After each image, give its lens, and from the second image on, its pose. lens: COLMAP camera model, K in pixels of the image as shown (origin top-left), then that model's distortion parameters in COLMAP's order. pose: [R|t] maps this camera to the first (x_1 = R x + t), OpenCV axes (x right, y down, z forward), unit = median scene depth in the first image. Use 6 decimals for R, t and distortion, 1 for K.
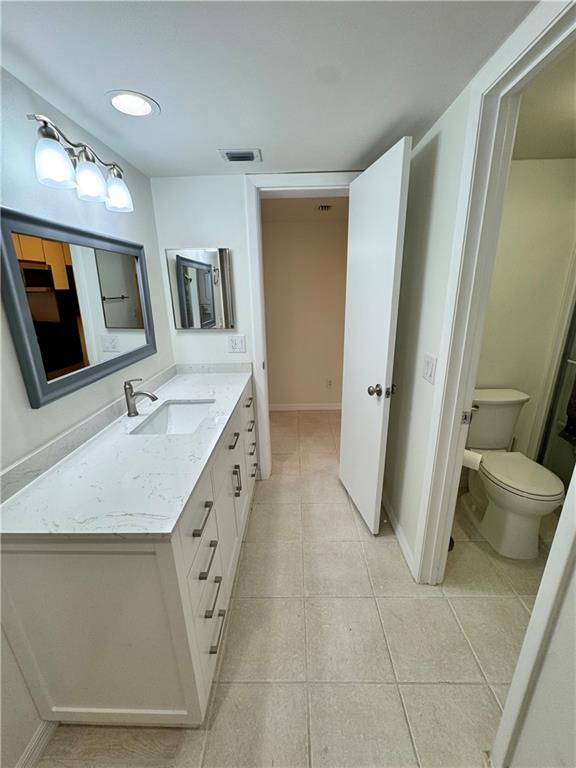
lens RADIAL K [[310.6, 0, 289.8], [0, 310.6, 384.7], [0, 0, 1]] dist [-0.002738, -0.000400]
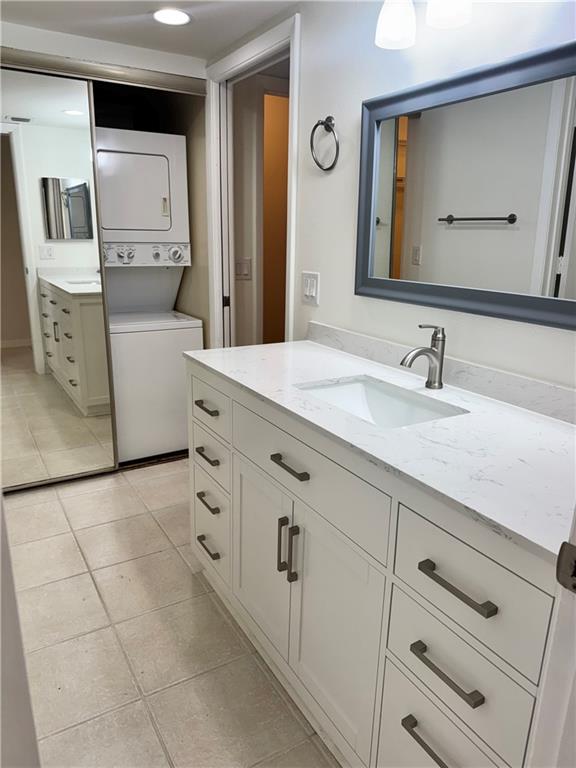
lens RADIAL K [[543.6, 0, 291.2], [0, 543.6, 379.6], [0, 0, 1]] dist [-0.009956, -0.007954]
pose [[-0.844869, 0.137246, -0.517068, 0.278122], [-0.166705, 0.850865, 0.498236, -0.414233], [0.508336, 0.507142, -0.695990, 1.695545]]
